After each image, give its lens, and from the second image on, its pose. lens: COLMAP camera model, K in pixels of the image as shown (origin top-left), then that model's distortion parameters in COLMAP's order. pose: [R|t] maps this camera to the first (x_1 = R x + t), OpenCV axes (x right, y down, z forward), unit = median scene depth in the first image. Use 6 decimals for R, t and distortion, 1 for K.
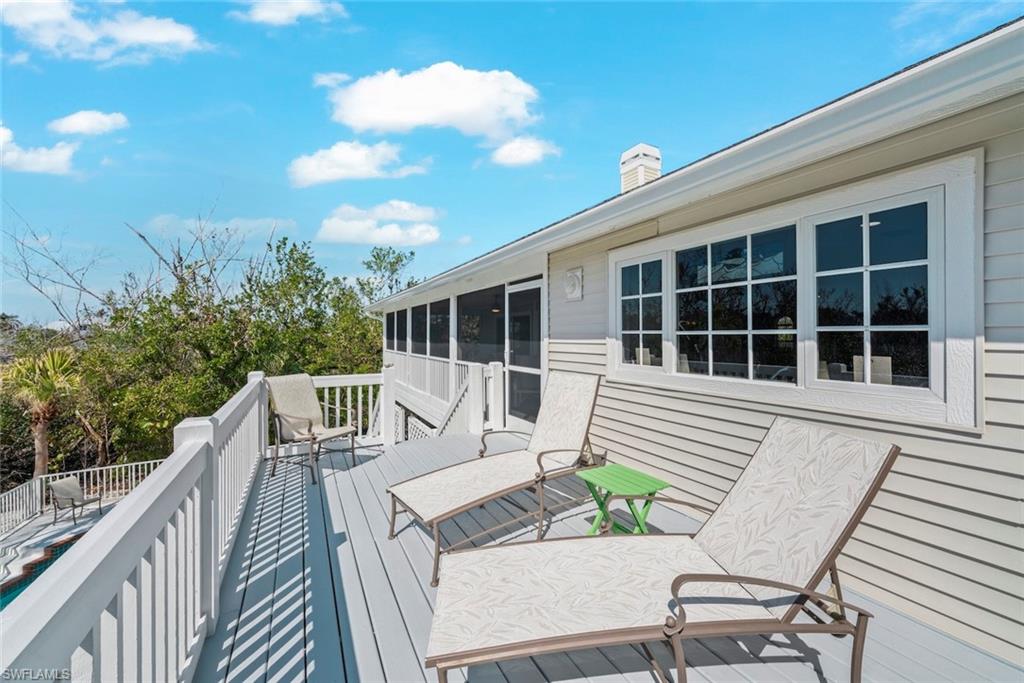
lens RADIAL K [[396.9, 0, 512.0], [0, 396.9, 341.5], [0, 0, 1]] dist [0.000182, -0.000081]
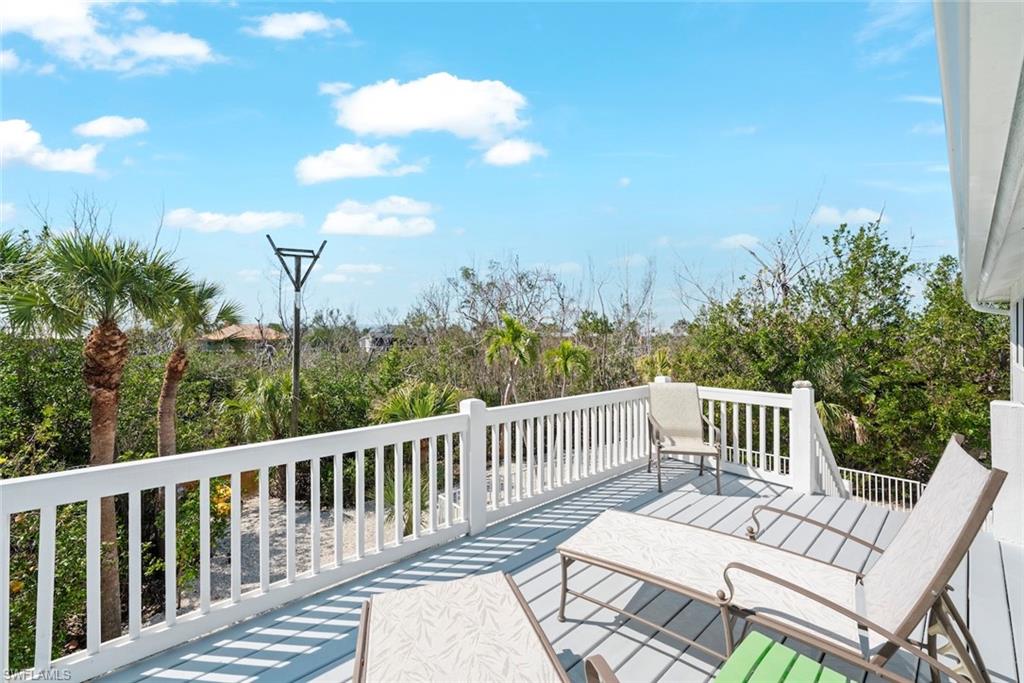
lens RADIAL K [[396.9, 0, 512.0], [0, 396.9, 341.5], [0, 0, 1]] dist [0.000182, -0.000081]
pose [[0.182774, 0.006334, -0.983135, 0.325513], [-0.004520, 0.999974, 0.005602, -0.025482], [0.983145, 0.003420, 0.182798, 0.321855]]
